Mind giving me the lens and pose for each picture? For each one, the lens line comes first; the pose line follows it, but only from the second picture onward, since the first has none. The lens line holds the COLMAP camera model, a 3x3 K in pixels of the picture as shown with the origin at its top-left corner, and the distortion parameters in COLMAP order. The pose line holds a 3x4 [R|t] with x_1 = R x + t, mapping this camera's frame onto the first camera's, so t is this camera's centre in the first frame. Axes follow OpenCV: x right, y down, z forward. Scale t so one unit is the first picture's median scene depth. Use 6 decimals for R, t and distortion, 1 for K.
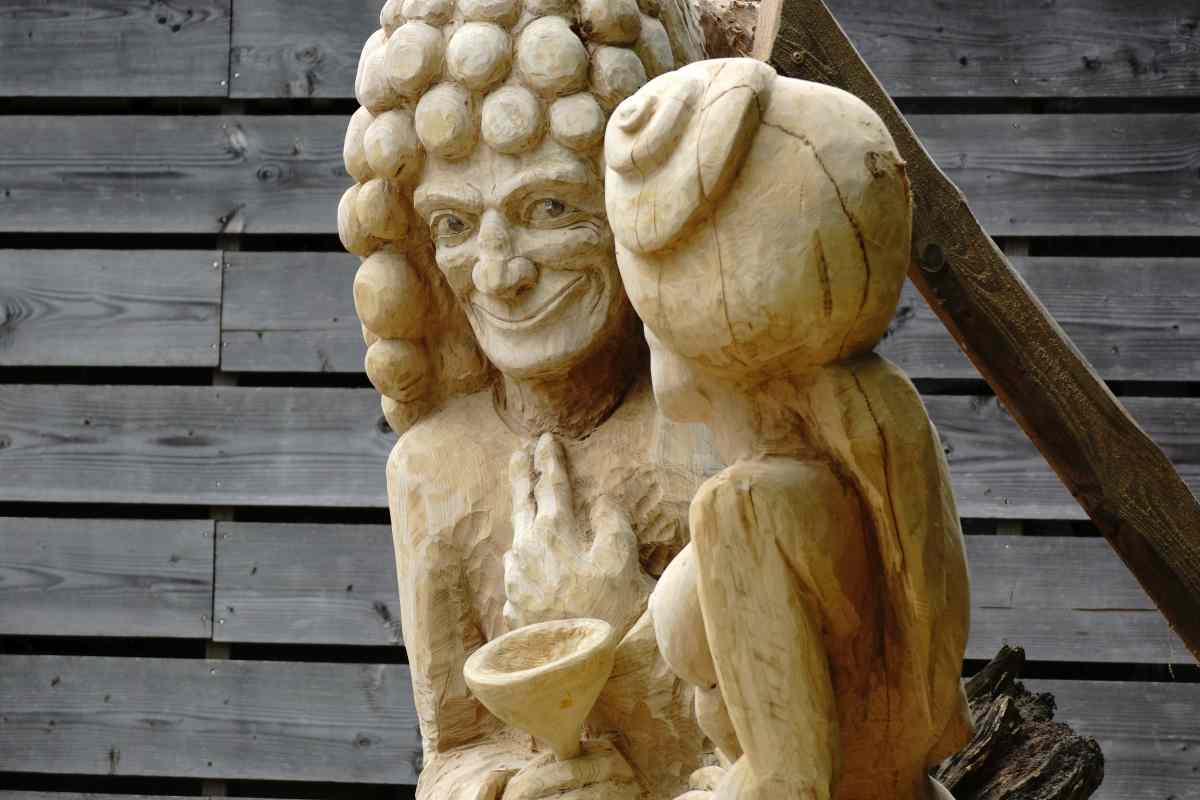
lens RADIAL K [[6880.5, 0, 600.0], [0, 6880.5, 400.0], [0, 0, 1]] dist [0.005129, -2.274118]
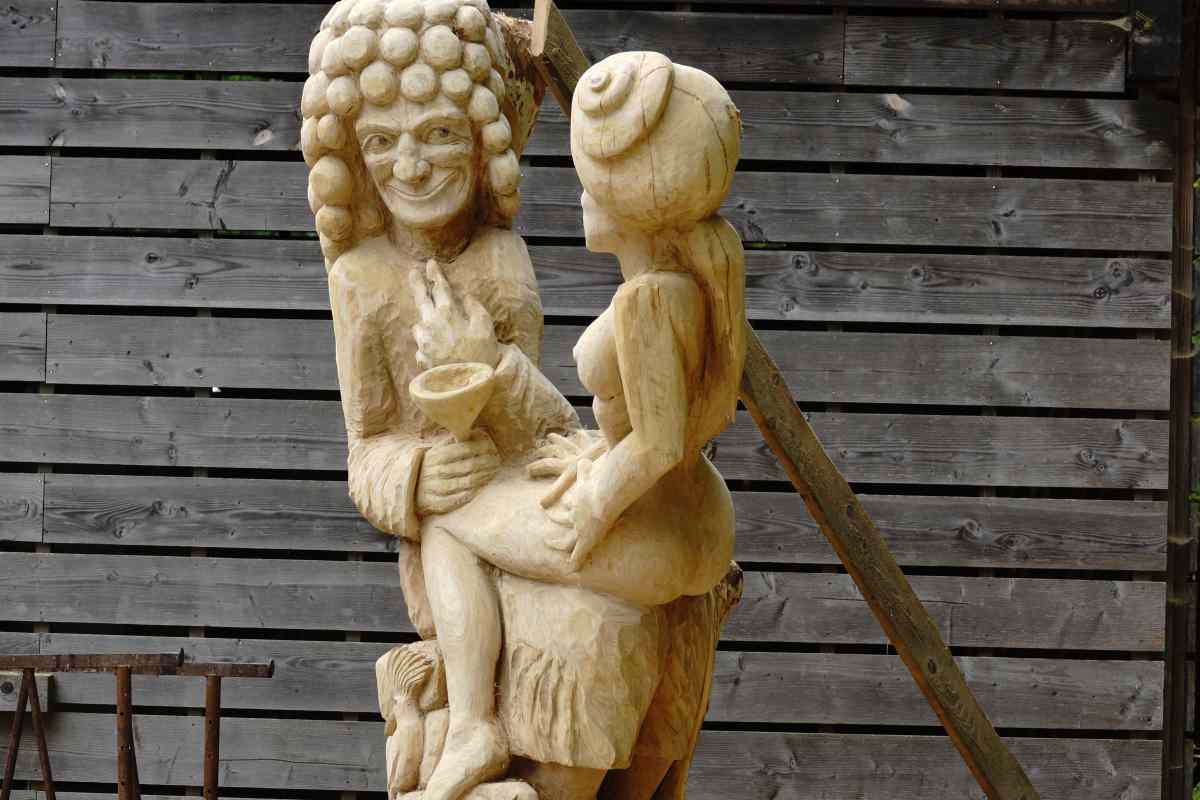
lens RADIAL K [[4232.2, 0, 600.0], [0, 4232.2, 400.0], [0, 0, 1]] dist [-0.231483, -2.269647]
pose [[0.963706, 0.002758, 0.266951, -0.258704], [-0.010978, 0.999510, 0.029304, 0.008702], [-0.266740, -0.031171, 0.963264, -0.067019]]
